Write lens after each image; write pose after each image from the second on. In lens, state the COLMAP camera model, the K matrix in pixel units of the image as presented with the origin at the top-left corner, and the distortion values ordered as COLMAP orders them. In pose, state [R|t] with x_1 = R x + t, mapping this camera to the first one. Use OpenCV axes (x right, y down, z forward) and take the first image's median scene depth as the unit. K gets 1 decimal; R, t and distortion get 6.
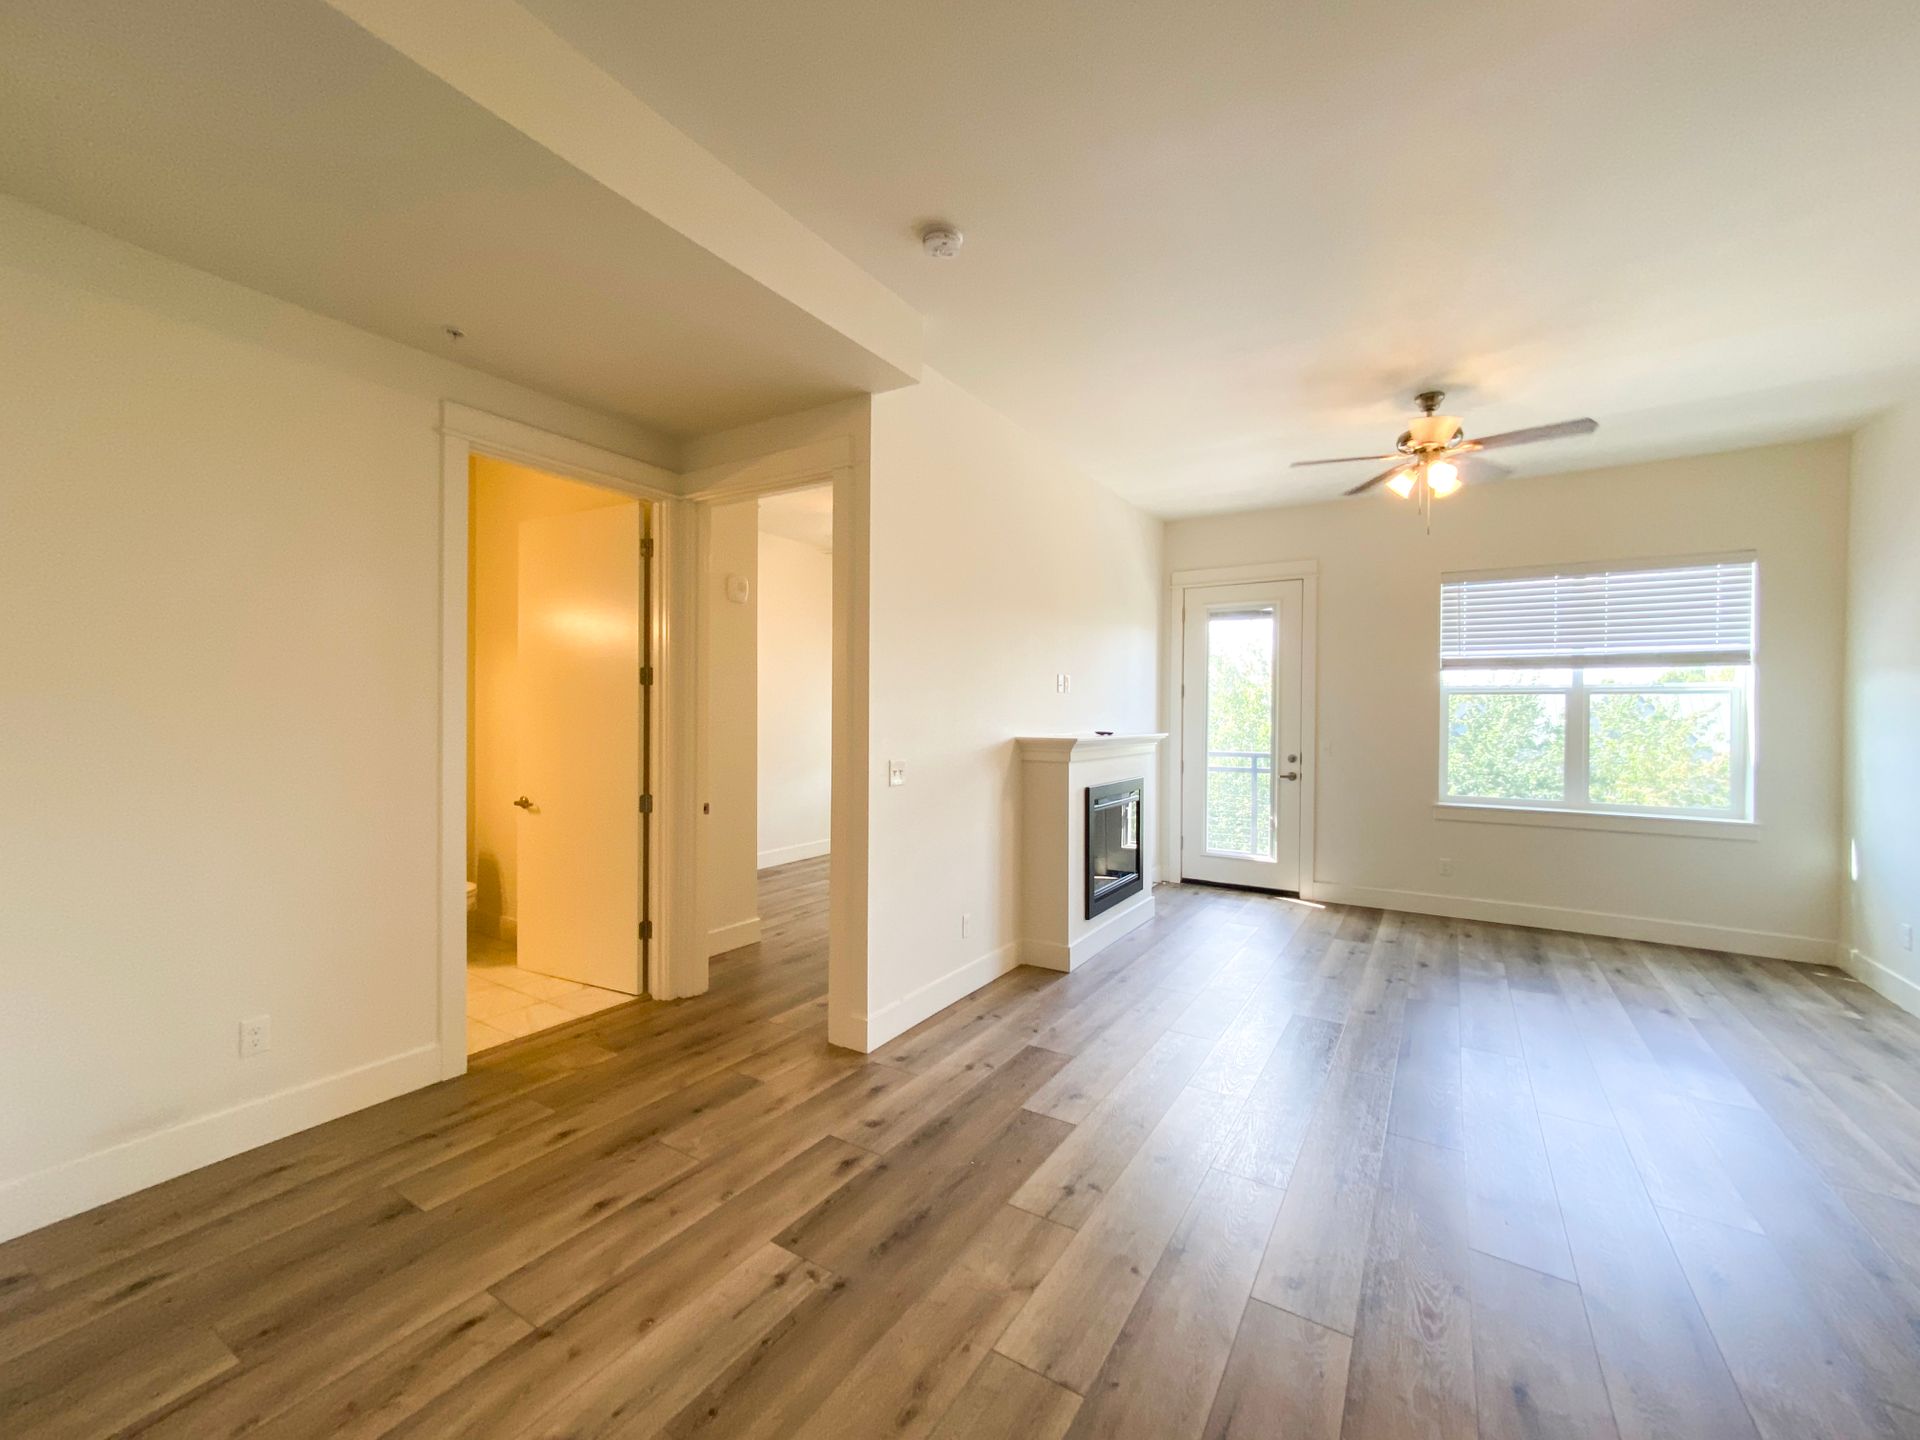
lens RADIAL K [[768.1, 0, 960.0], [0, 768.1, 720.0], [0, 0, 1]] dist [0.008686, 0.000348]
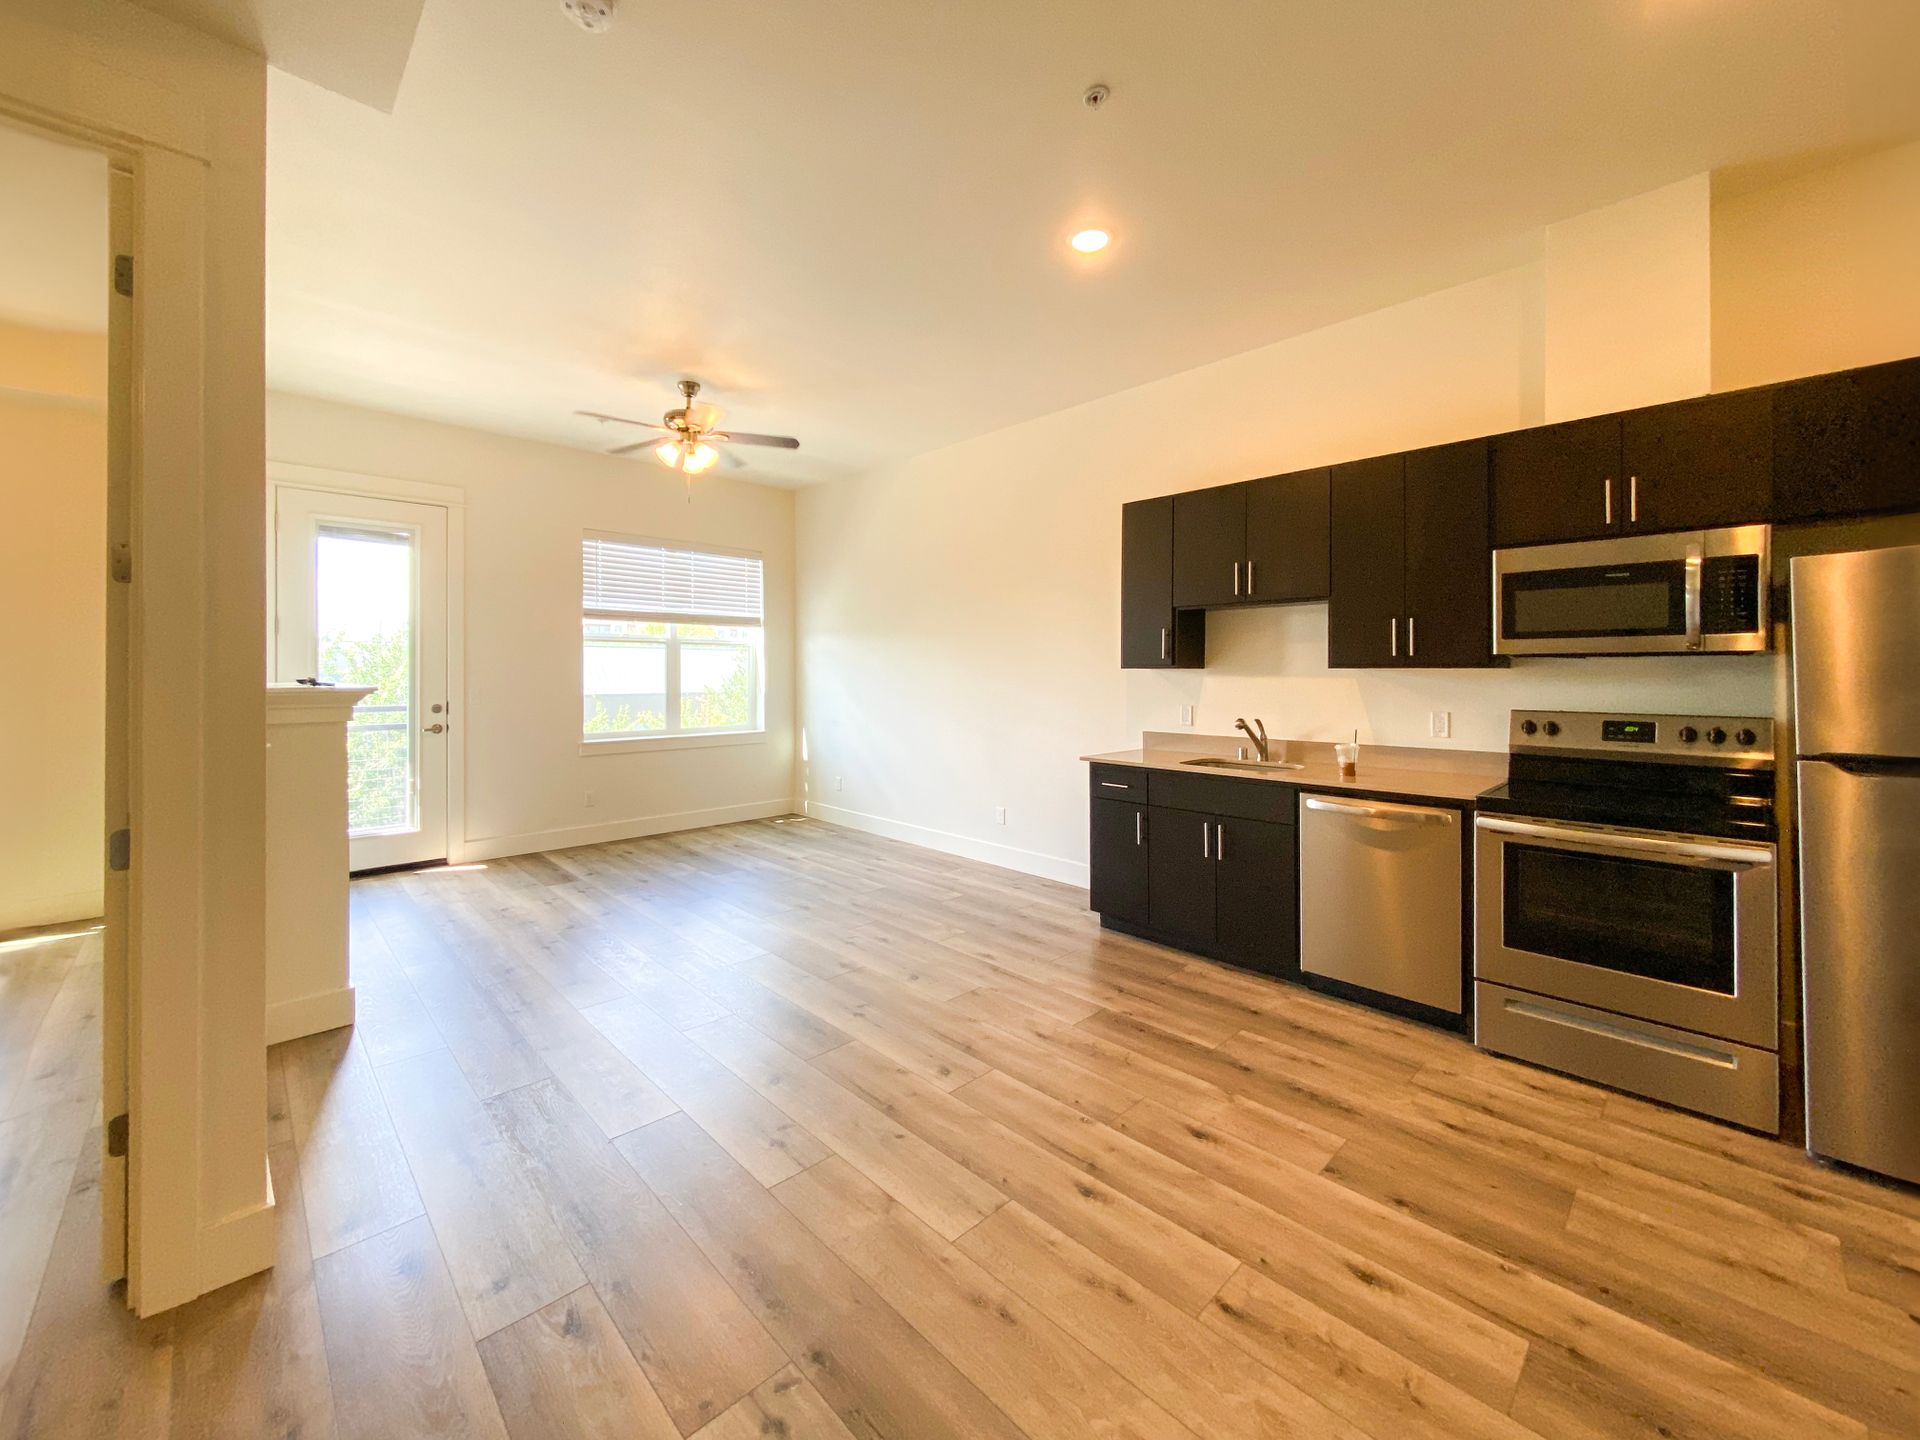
lens RADIAL K [[761.3, 0, 960.1], [0, 761.3, 680.5], [0, 0, 1]] dist [-0.000151, -0.000076]
pose [[0.249194, -0.020280, 0.968241, -0.413109], [0.007314, 0.999792, 0.019059, 0.008956], [-0.968426, 0.002332, 0.249291, 0.313602]]
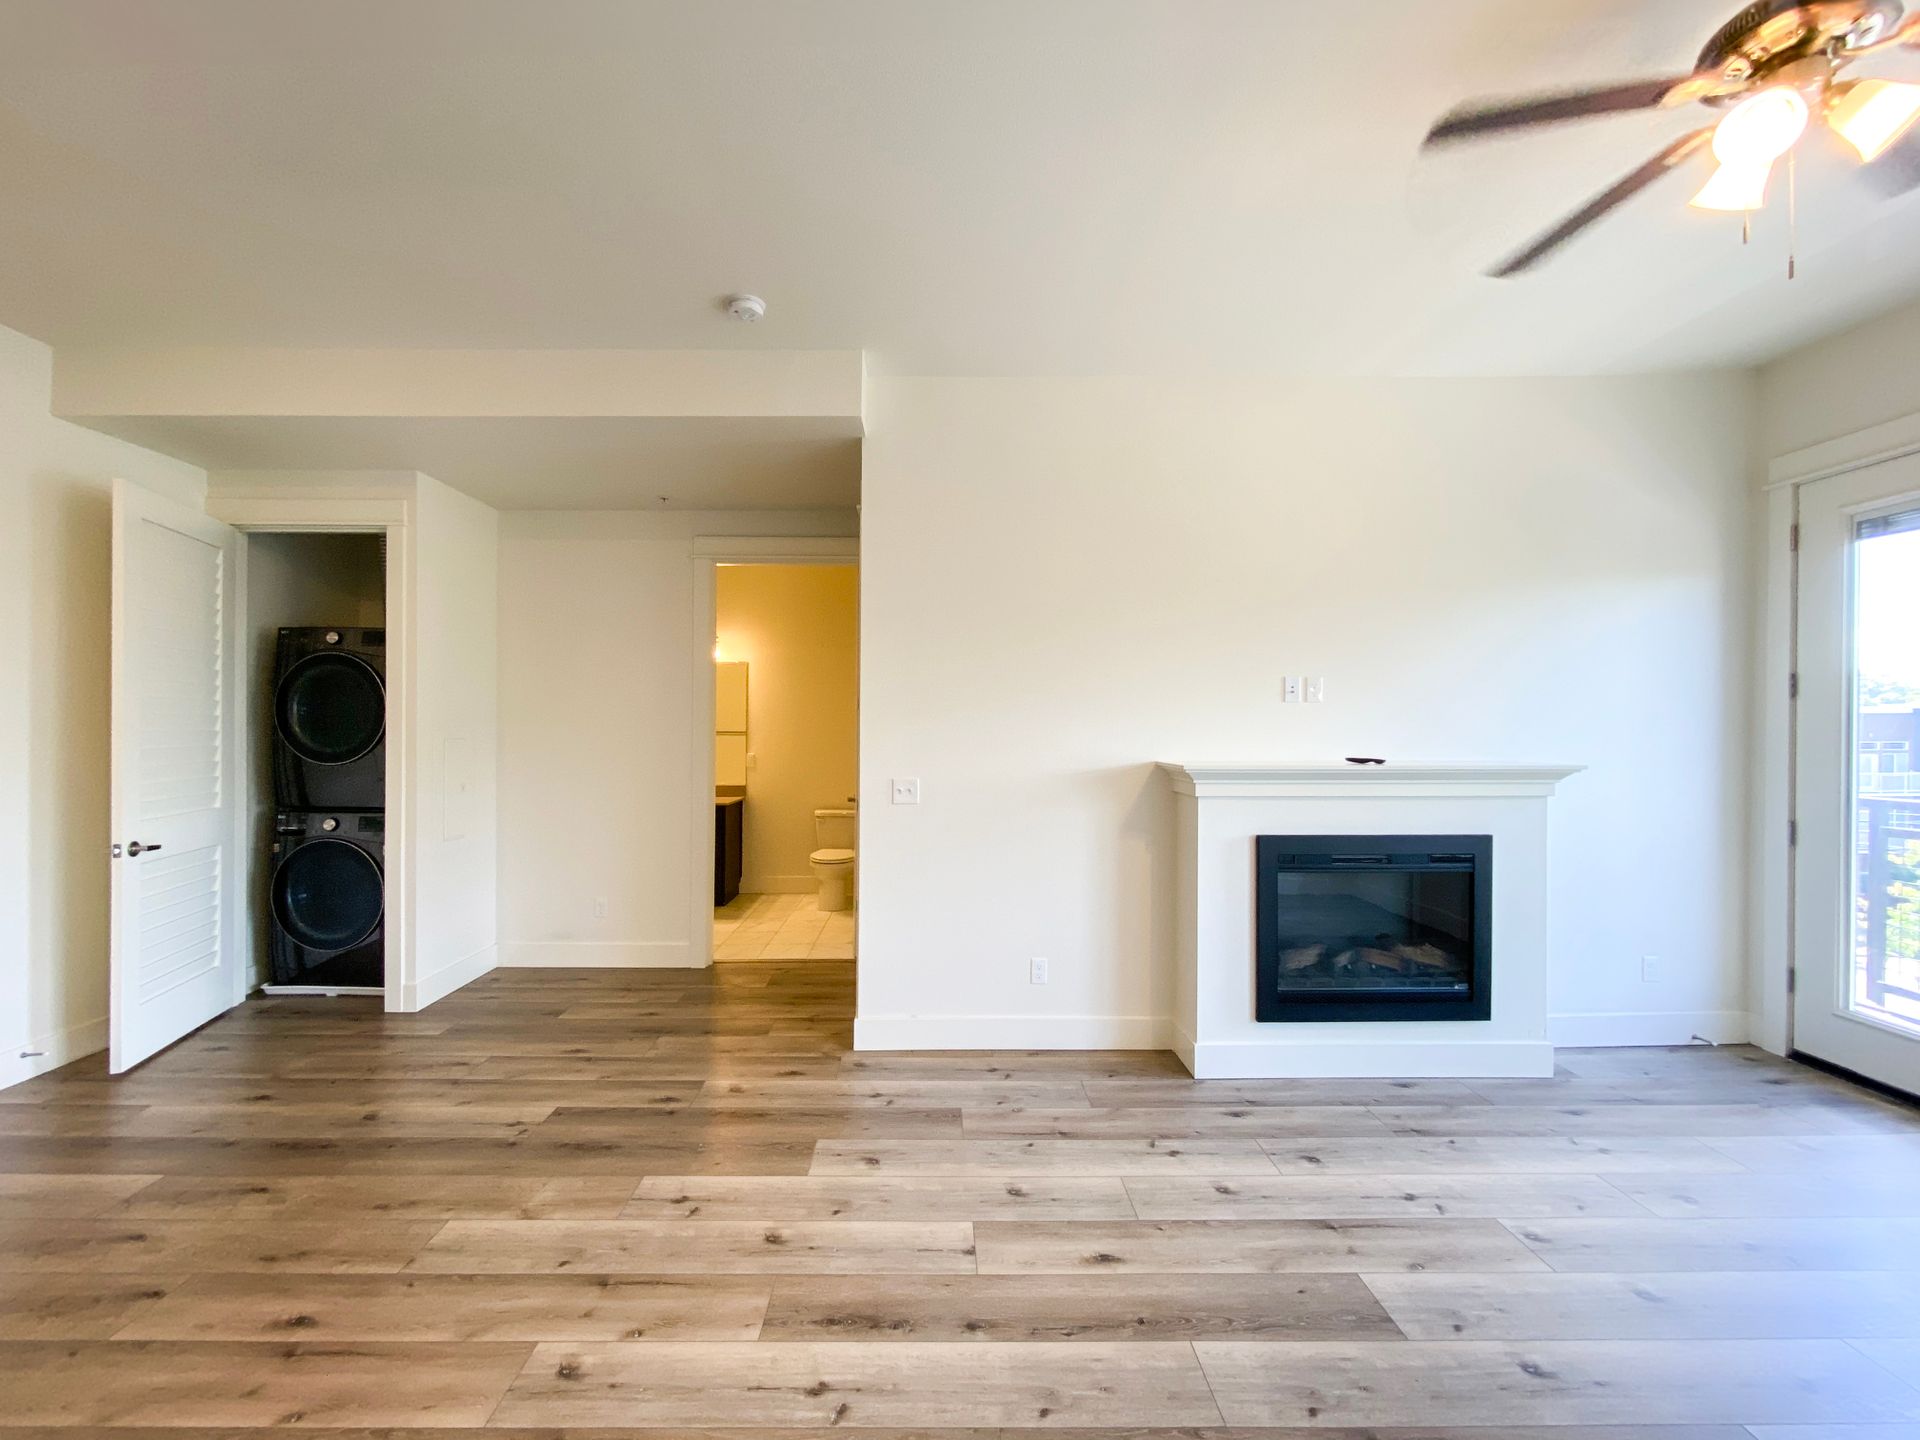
lens RADIAL K [[783.5, 0, 994.4], [0, 783.5, 747.9], [0, 0, 1]] dist [-0.002294, -0.001095]
pose [[0.559203, 0.012418, -0.828938, 0.709497], [-0.003715, 0.999915, 0.012473, -0.001504], [0.829022, -0.003896, 0.559202, 0.444578]]
